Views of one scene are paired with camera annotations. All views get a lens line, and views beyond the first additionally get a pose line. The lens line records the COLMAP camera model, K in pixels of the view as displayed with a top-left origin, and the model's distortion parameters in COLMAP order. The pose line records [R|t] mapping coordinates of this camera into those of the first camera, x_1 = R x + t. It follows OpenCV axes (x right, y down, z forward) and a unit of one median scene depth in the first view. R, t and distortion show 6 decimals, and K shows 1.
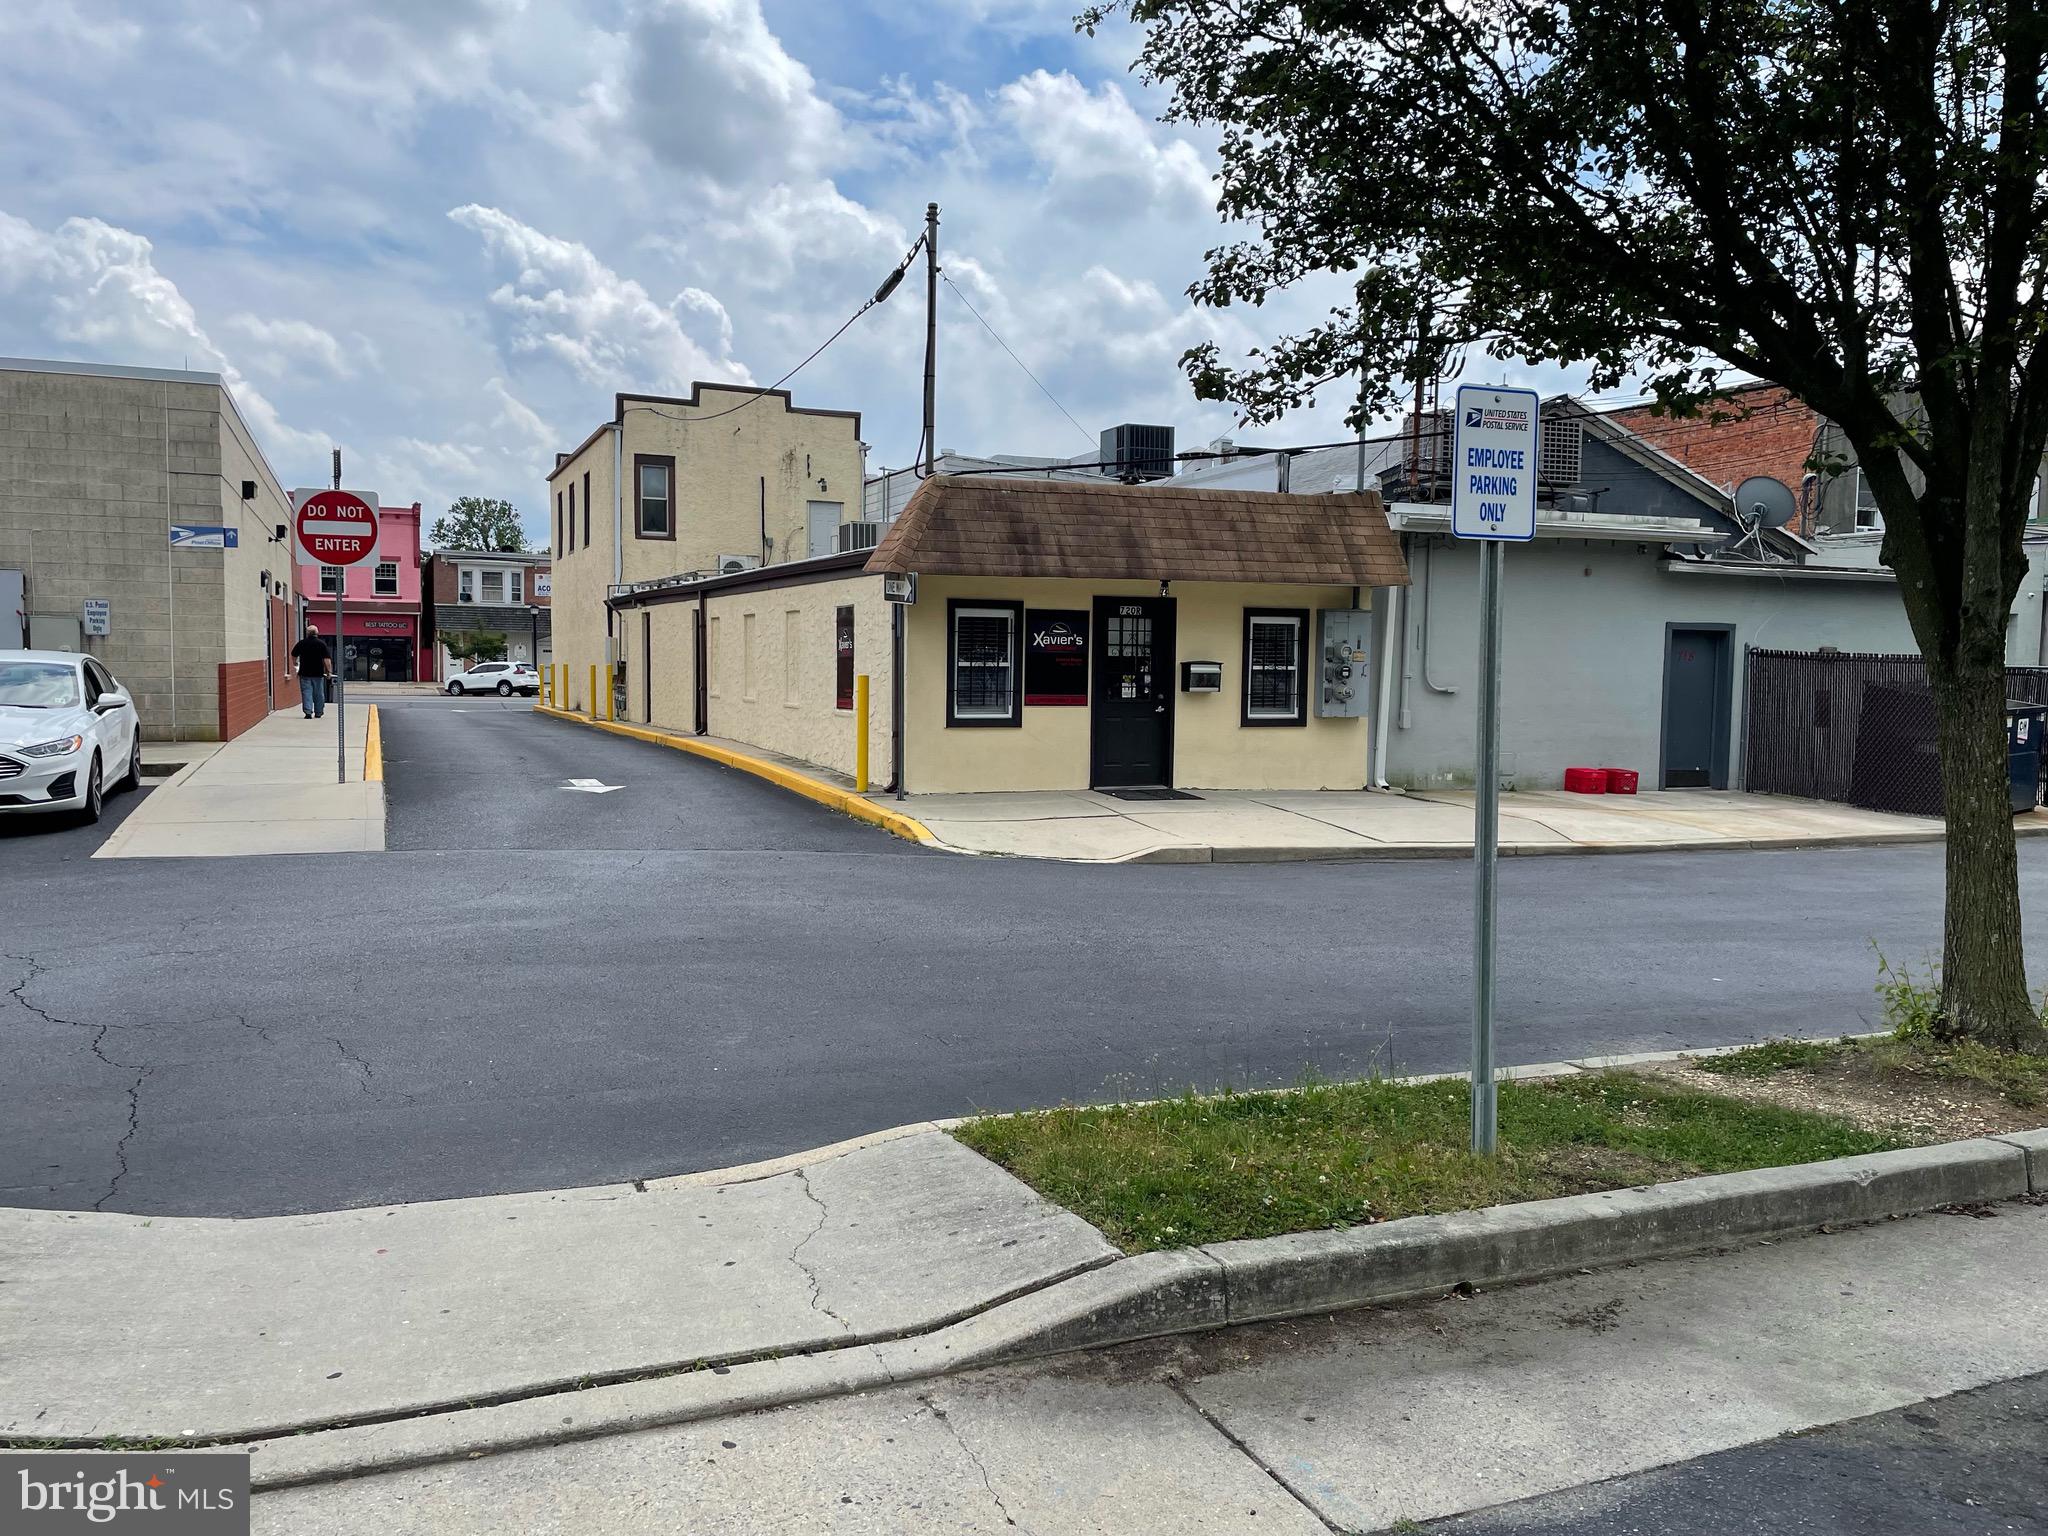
lens RADIAL K [[1548.4, 0, 1026.9], [0, 1548.4, 761.9], [0, 0, 1]] dist [0.030474, -0.020504]
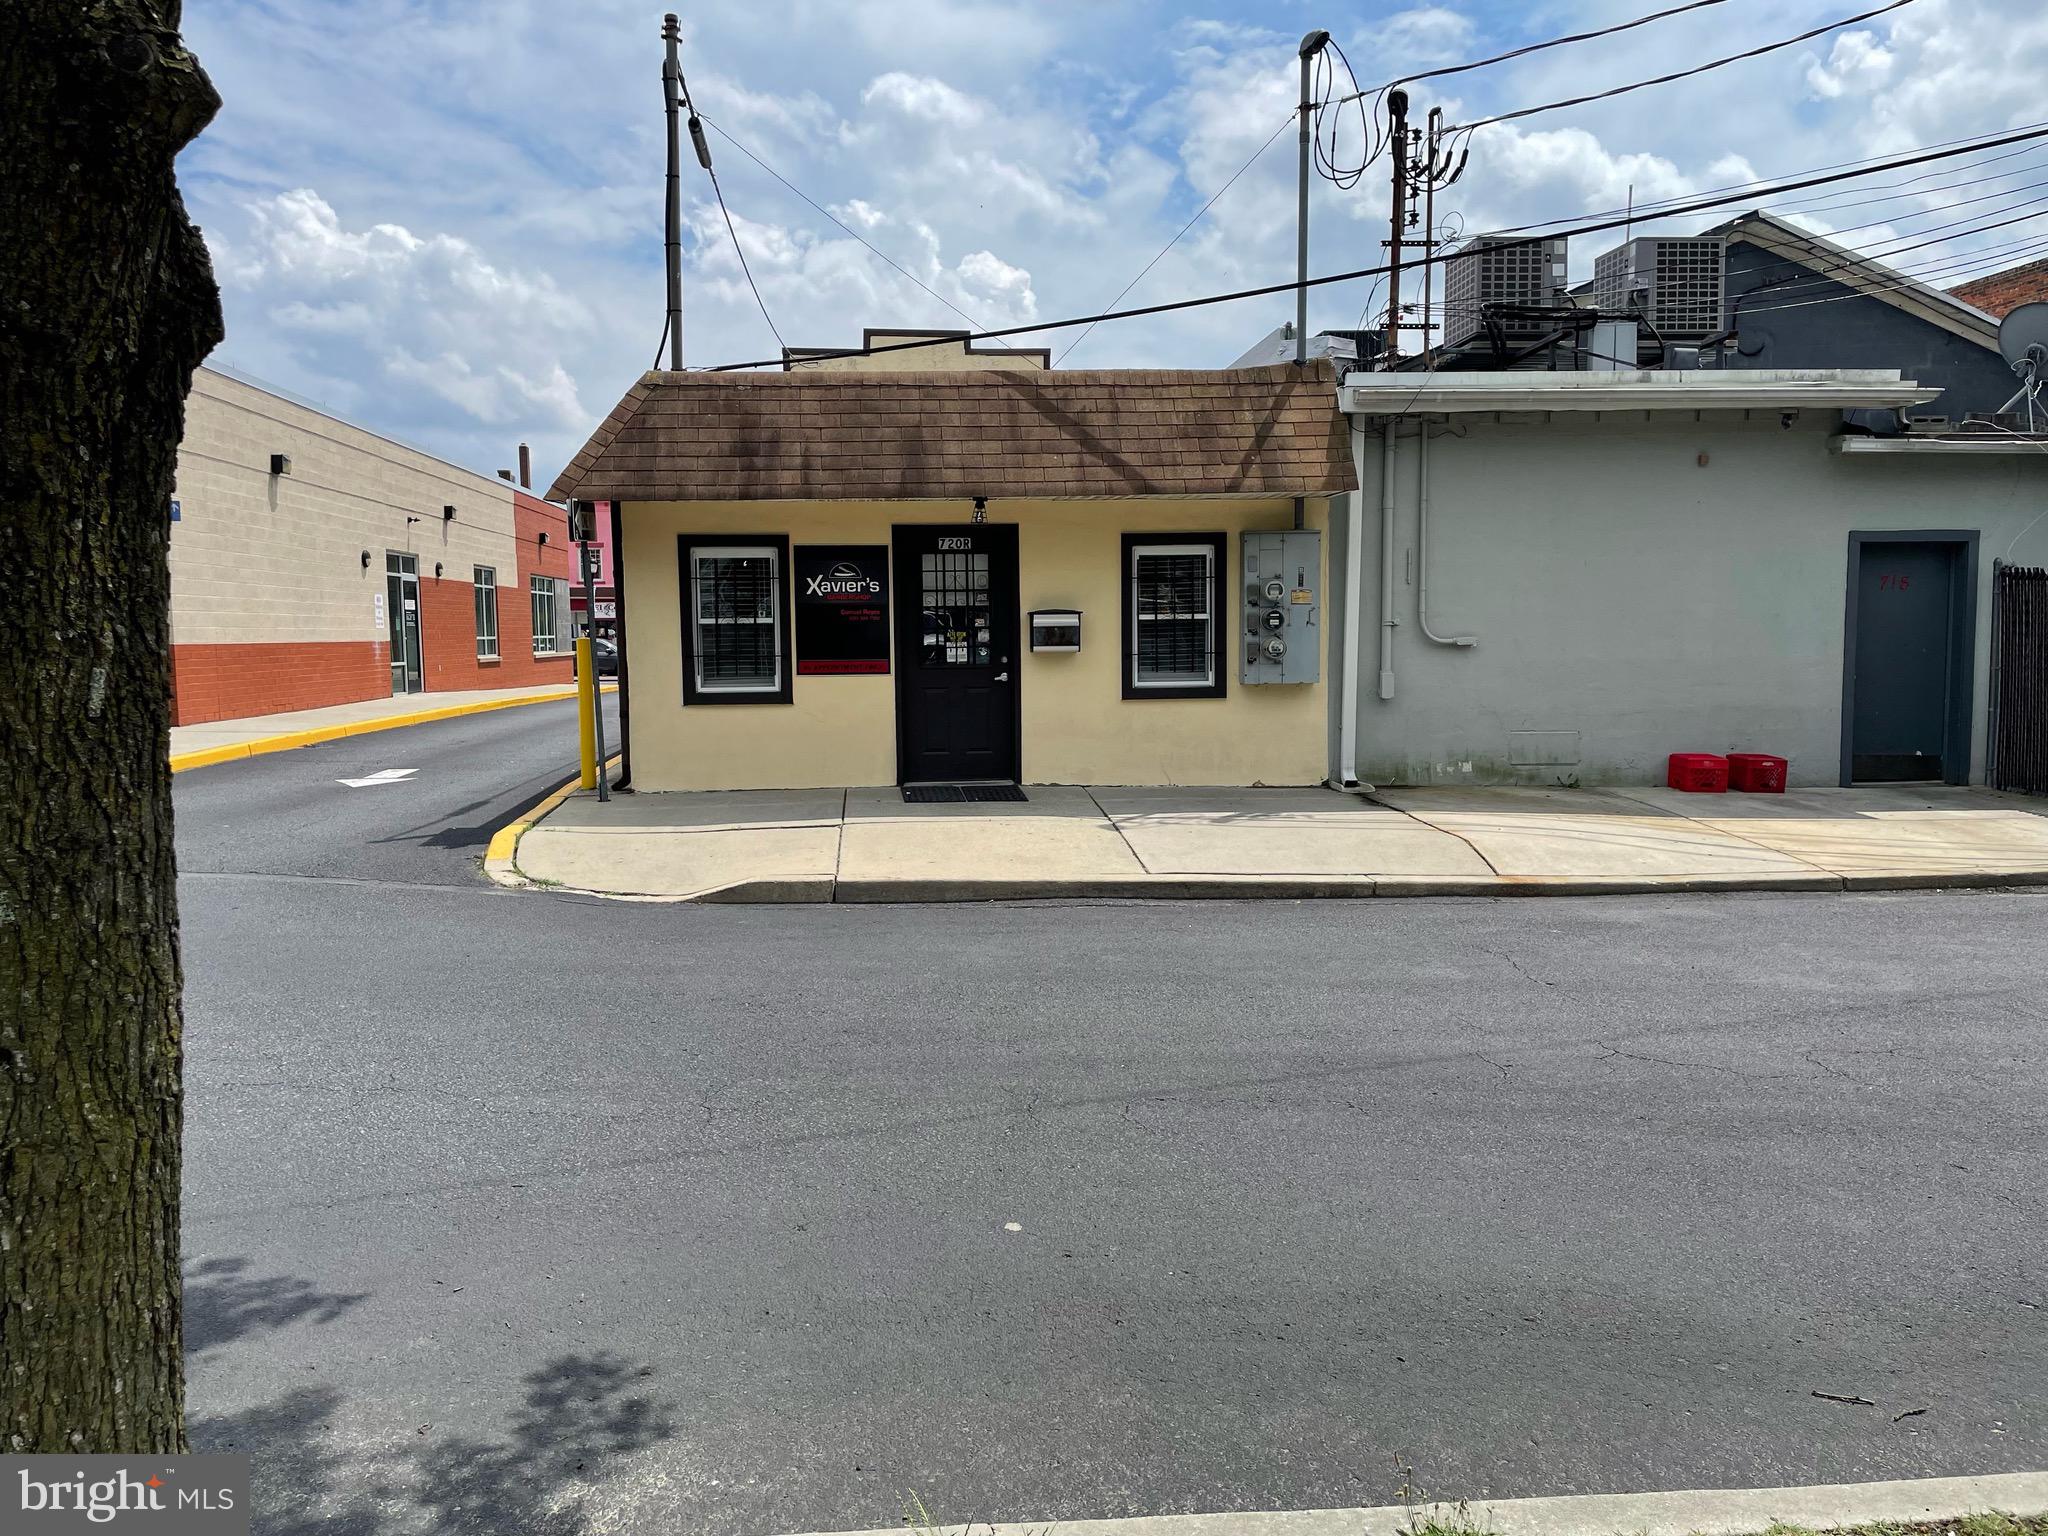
lens RADIAL K [[1548.4, 0, 1018.5], [0, 1548.4, 775.9], [0, 0, 1]] dist [0.030474, -0.020504]
pose [[0.953452, 0.003075, -0.301529, 0.317329], [0.004762, 0.999670, 0.025251, -0.005485], [0.301507, -0.025511, 0.953123, 0.300578]]
